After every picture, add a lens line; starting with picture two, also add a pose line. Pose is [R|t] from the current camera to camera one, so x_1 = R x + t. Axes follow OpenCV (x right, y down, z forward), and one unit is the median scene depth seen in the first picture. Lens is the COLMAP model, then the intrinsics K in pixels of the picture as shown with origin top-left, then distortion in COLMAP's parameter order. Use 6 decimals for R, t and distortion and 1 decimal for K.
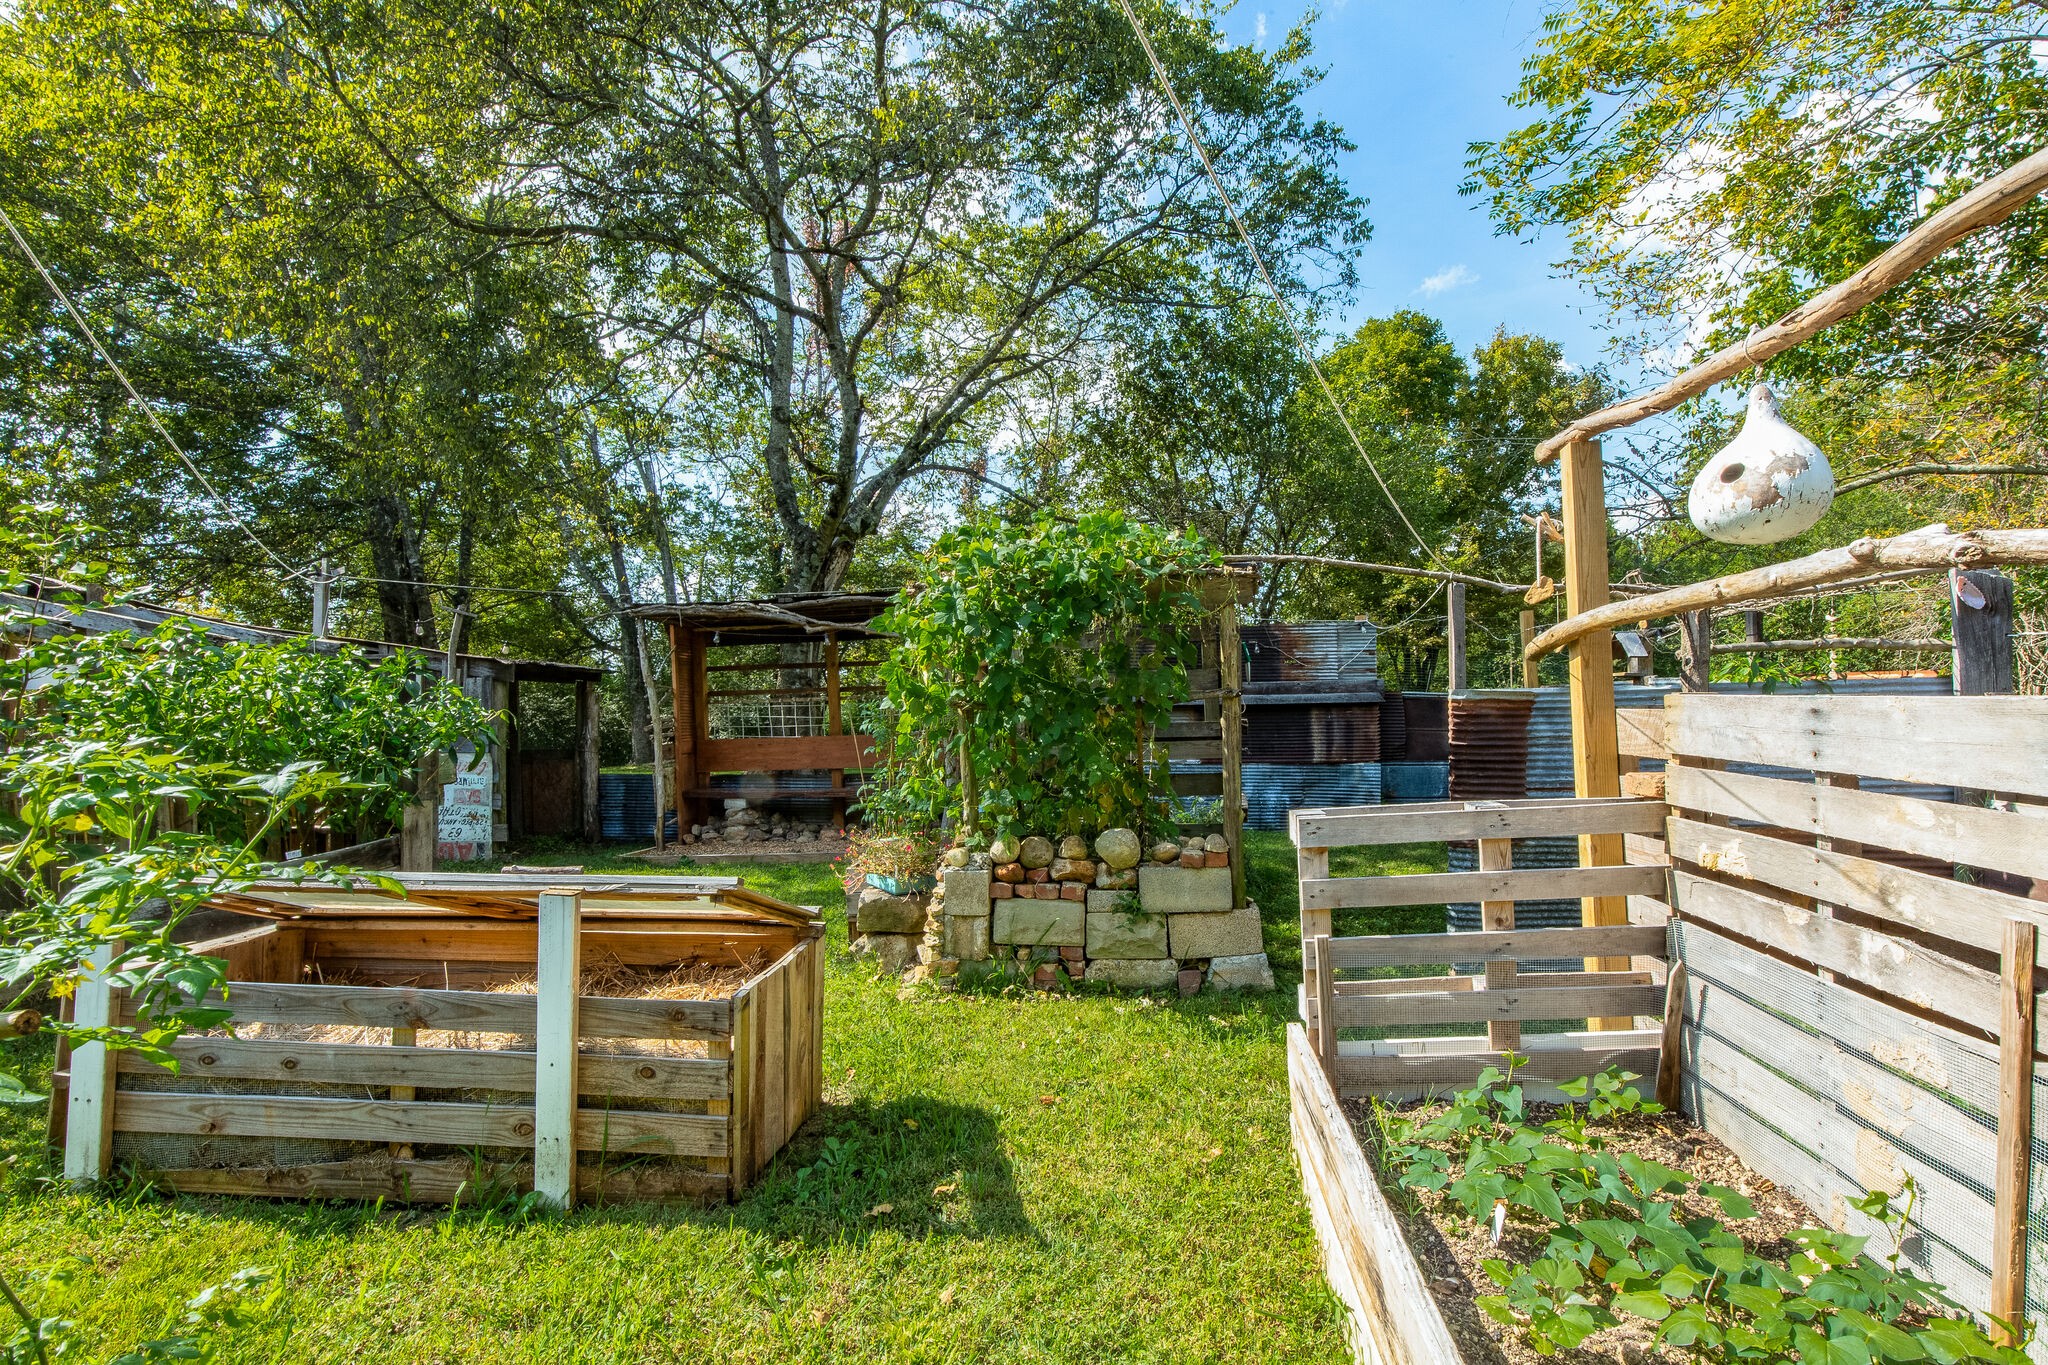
lens RADIAL K [[996.2, 0, 1031.3], [0, 996.2, 650.2], [0, 0, 1]] dist [0.002863, -0.000890]
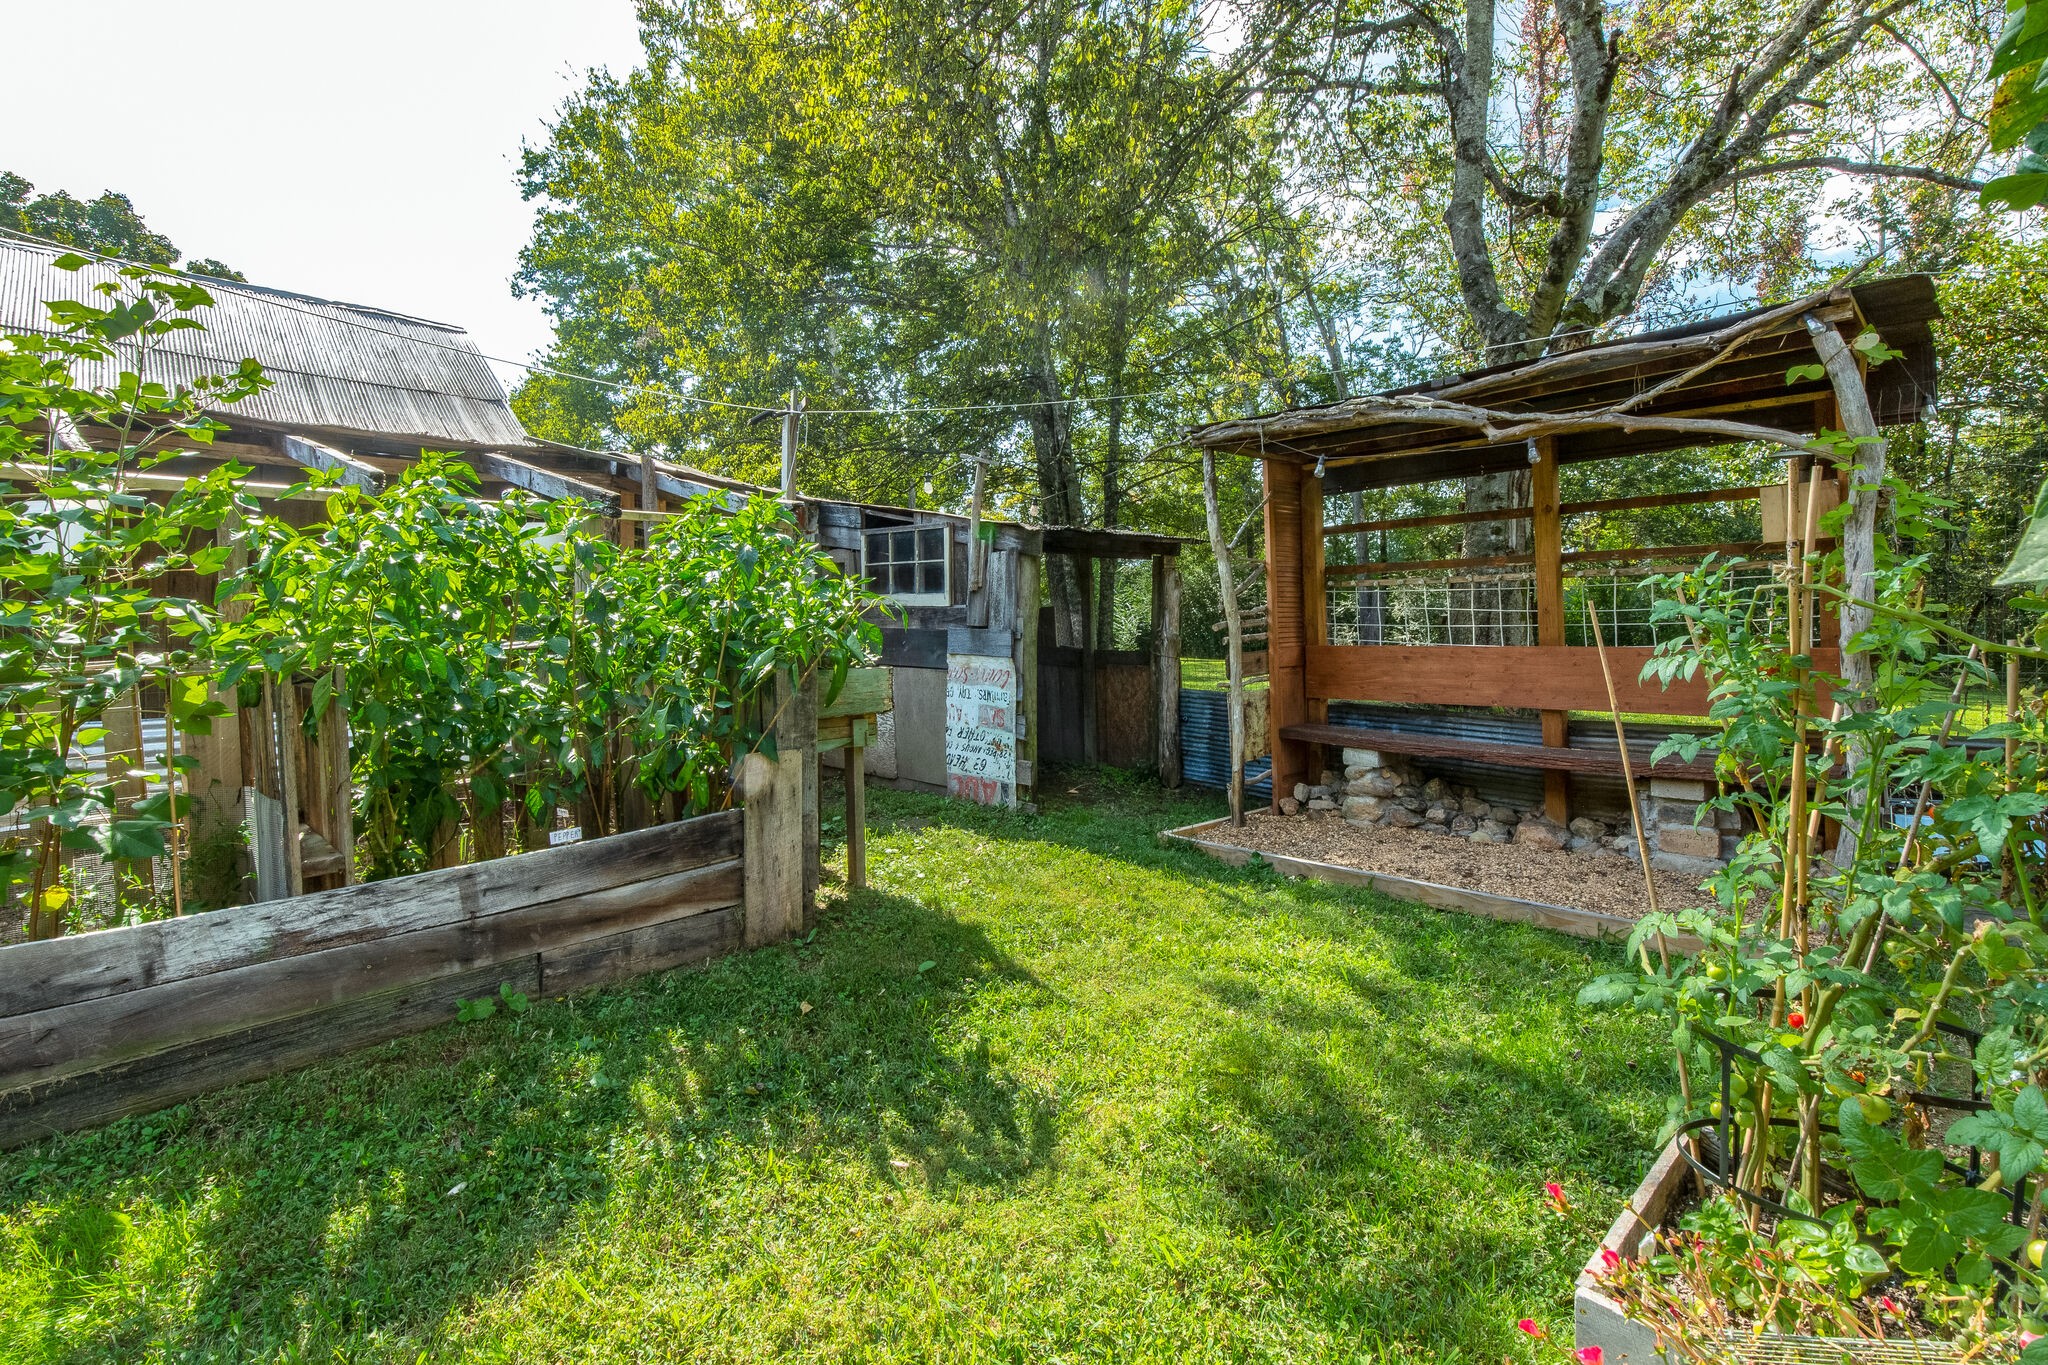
lens RADIAL K [[996.2, 0, 1031.3], [0, 996.2, 650.2], [0, 0, 1]] dist [0.002863, -0.000890]
pose [[0.777176, 0.030750, -0.628531, -0.079814], [0.042023, 0.994040, 0.100593, 0.023649], [0.627878, -0.104591, 0.771252, 0.425060]]
